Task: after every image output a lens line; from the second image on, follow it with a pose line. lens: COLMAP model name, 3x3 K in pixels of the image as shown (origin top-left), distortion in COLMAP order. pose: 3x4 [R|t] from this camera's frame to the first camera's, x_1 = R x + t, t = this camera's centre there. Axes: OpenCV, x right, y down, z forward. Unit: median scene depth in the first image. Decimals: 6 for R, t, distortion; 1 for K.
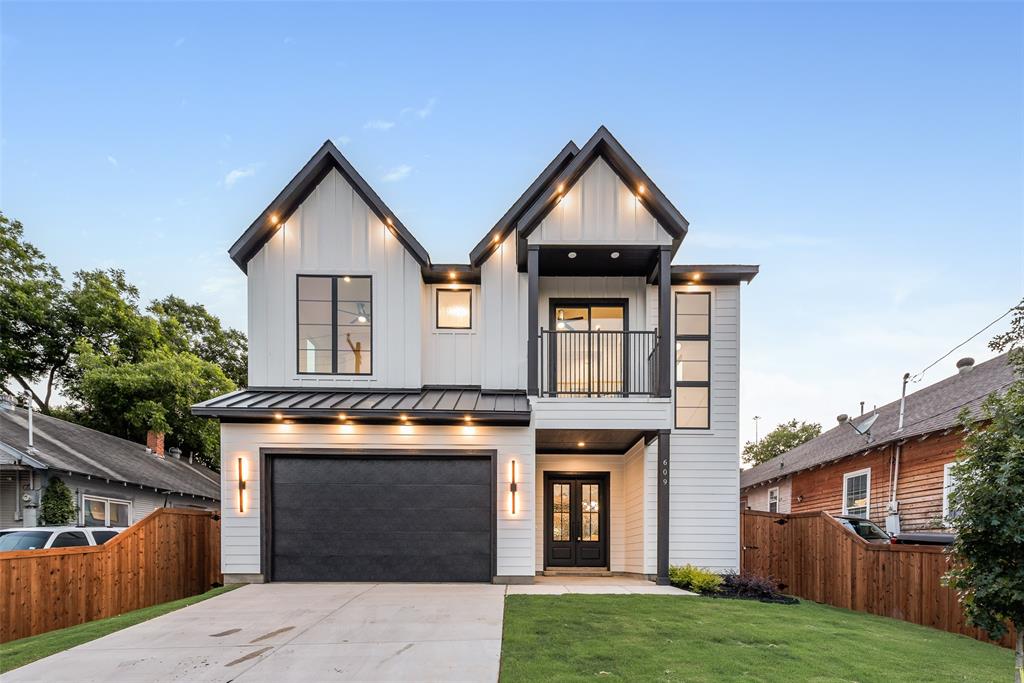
lens RADIAL K [[404.5, 0, 515.8], [0, 404.5, 342.9], [0, 0, 1]] dist [0.009541, -0.000406]
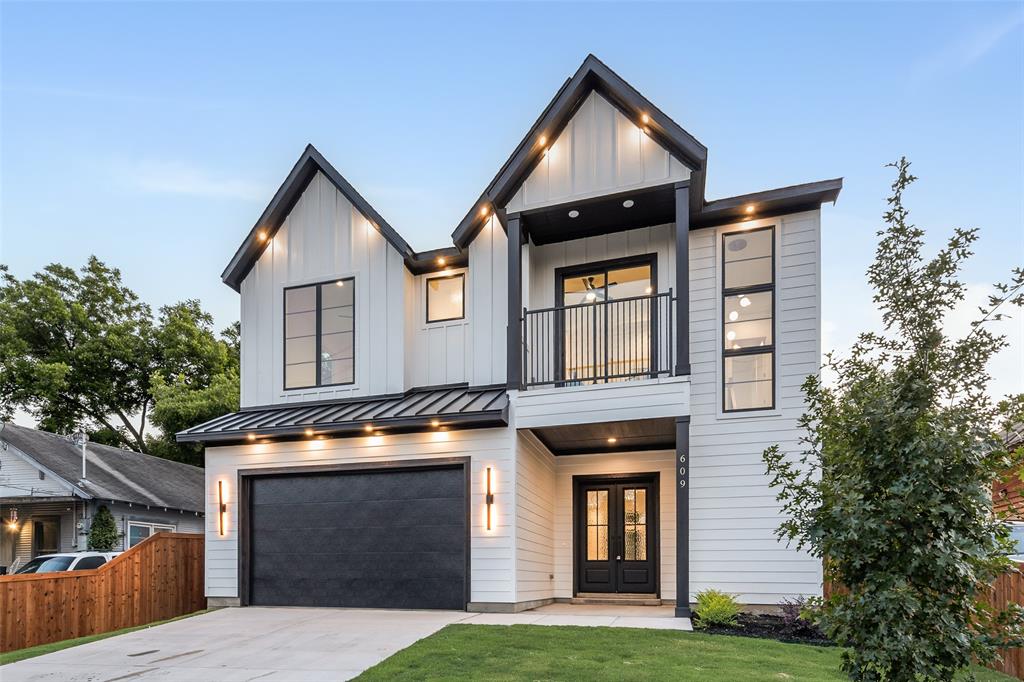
lens RADIAL K [[483.9, 0, 511.9], [0, 483.9, 307.8], [0, 0, 1]] dist [0.009051, -0.000150]
pose [[0.959419, -0.137574, -0.246146, 0.276543], [0.131060, 0.990453, -0.042734, 0.001226], [0.249675, 0.008740, 0.968290, 0.002405]]
